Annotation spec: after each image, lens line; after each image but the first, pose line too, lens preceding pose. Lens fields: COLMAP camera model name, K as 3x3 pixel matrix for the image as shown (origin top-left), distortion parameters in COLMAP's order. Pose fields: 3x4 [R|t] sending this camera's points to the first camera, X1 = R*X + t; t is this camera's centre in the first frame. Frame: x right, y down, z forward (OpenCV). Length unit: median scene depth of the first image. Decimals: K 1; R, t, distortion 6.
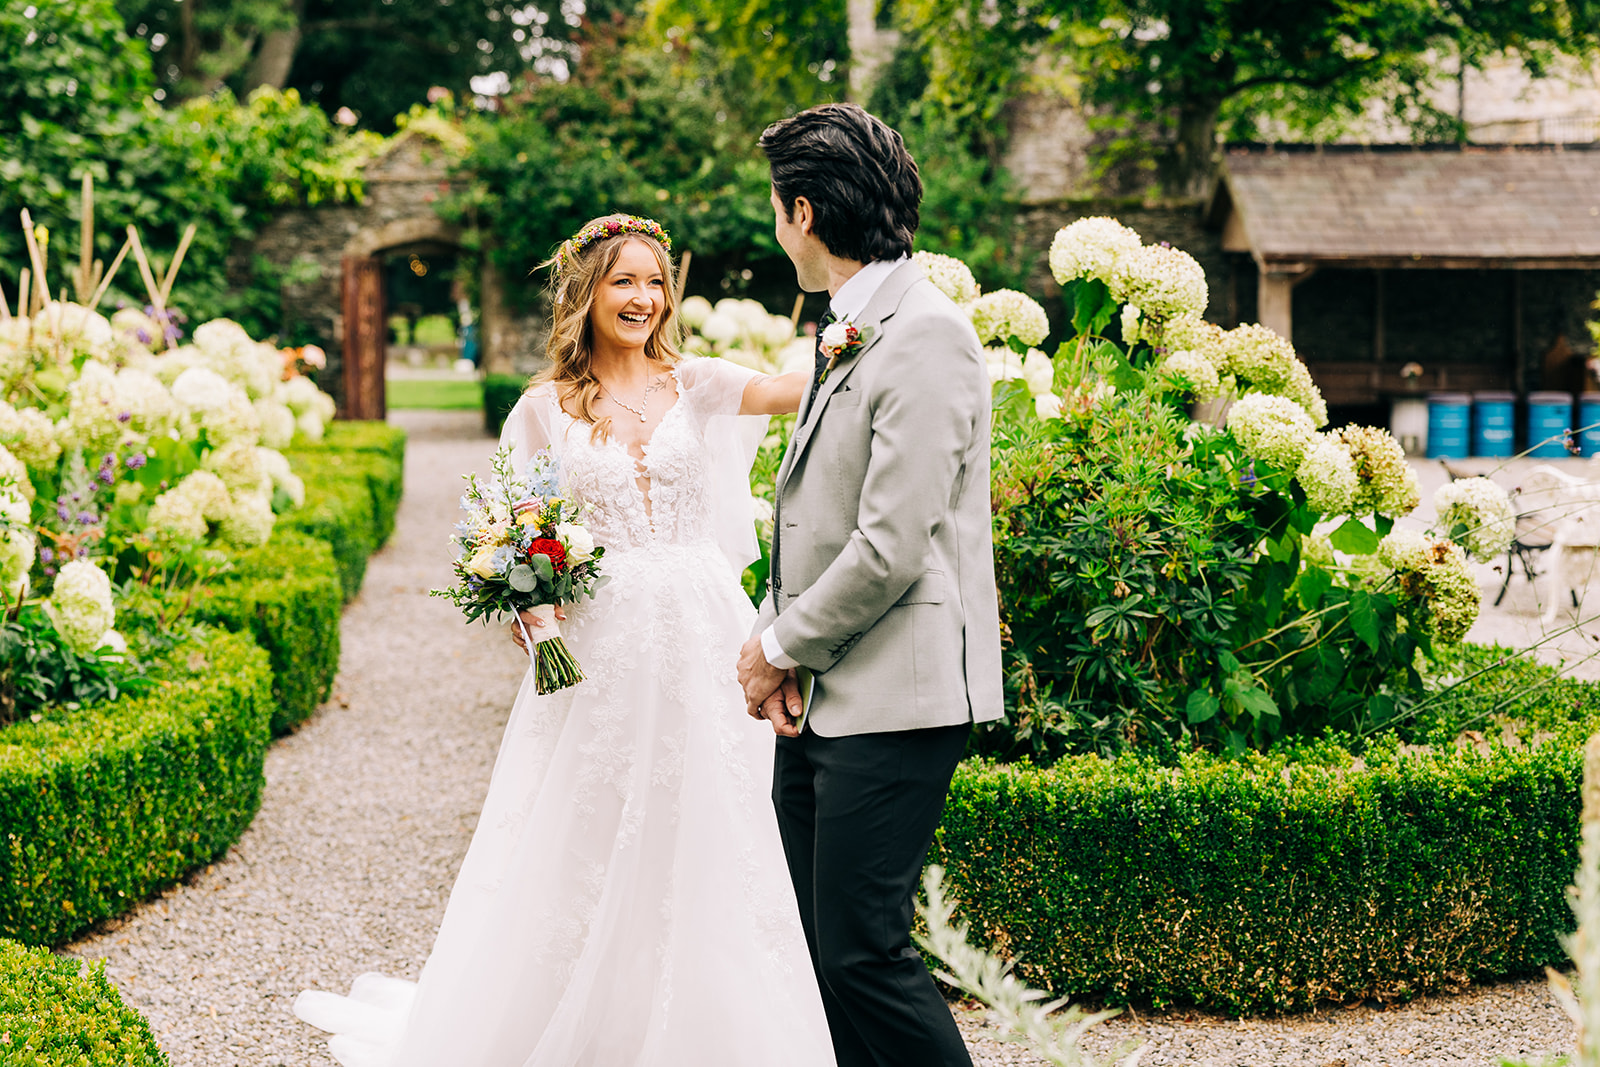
lens RADIAL K [[2898.4, 0, 800.0], [0, 2898.4, 533.5], [0, 0, 1]] dist [0.033215, 0.033238]
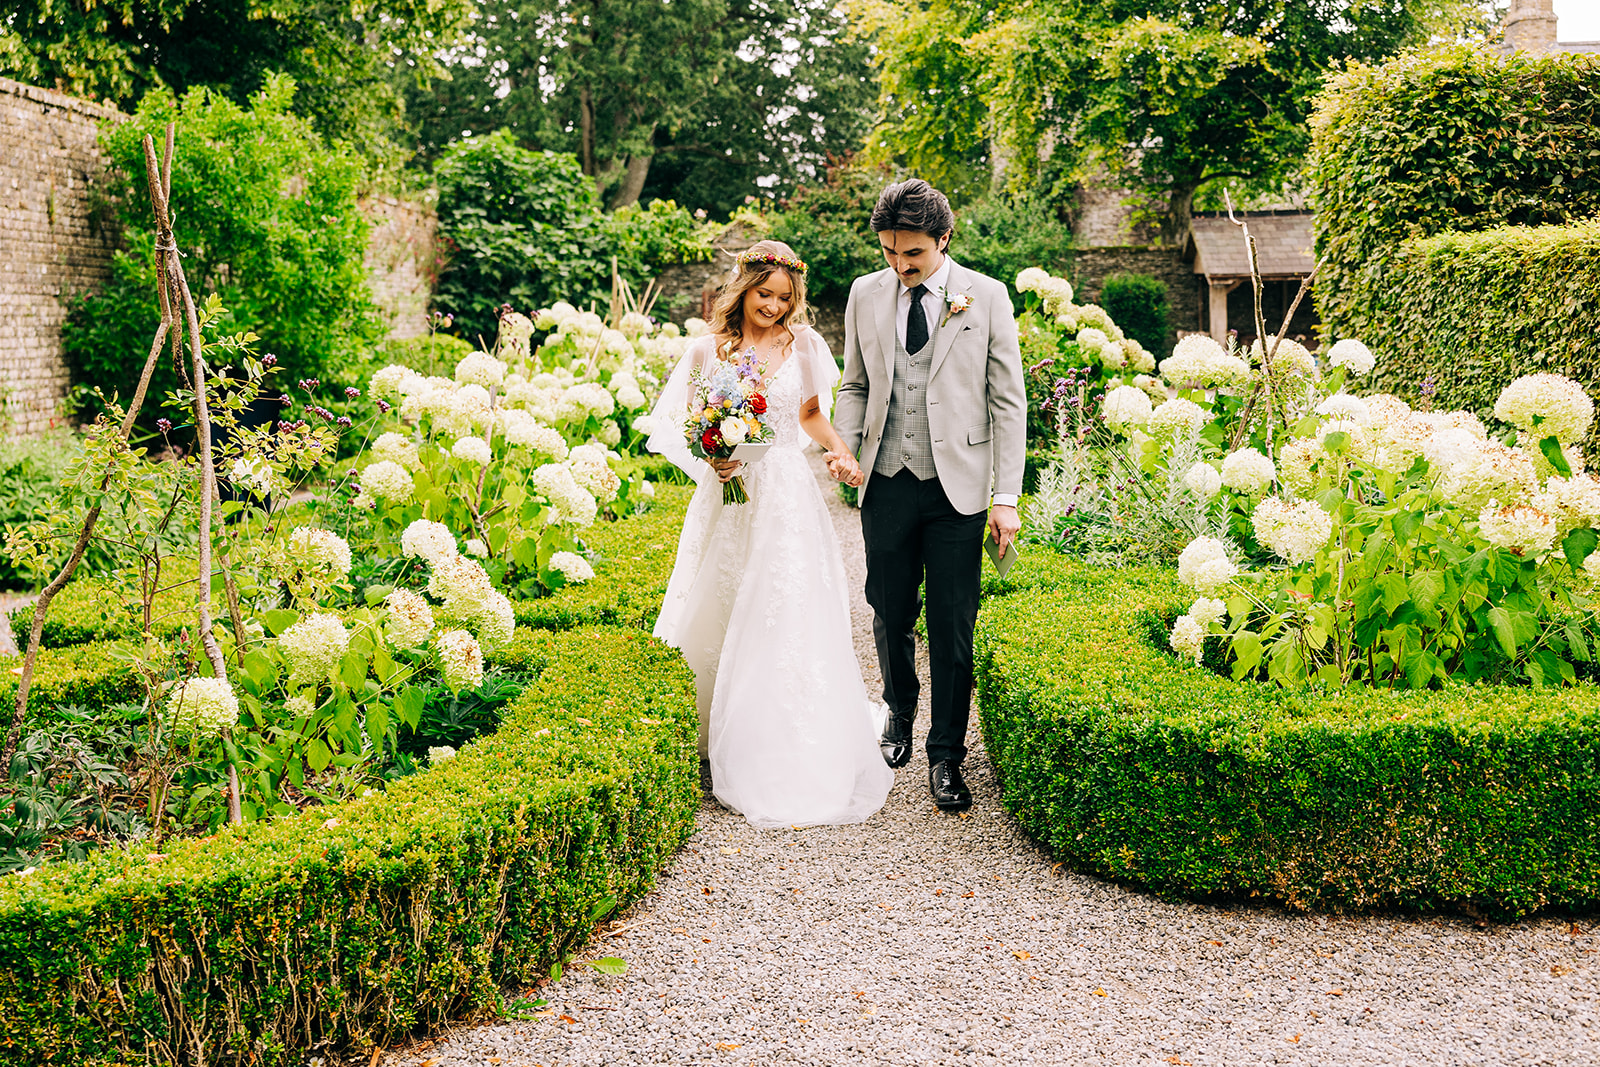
lens RADIAL K [[1807.4, 0, 800.0], [0, 1807.4, 533.5], [0, 0, 1]] dist [0.006590, 0.003018]
pose [[0.995549, -0.016960, -0.092706, 0.006228], [0.020753, 0.998980, 0.040109, 0.012303], [0.091931, -0.041855, 0.994885, -0.131010]]
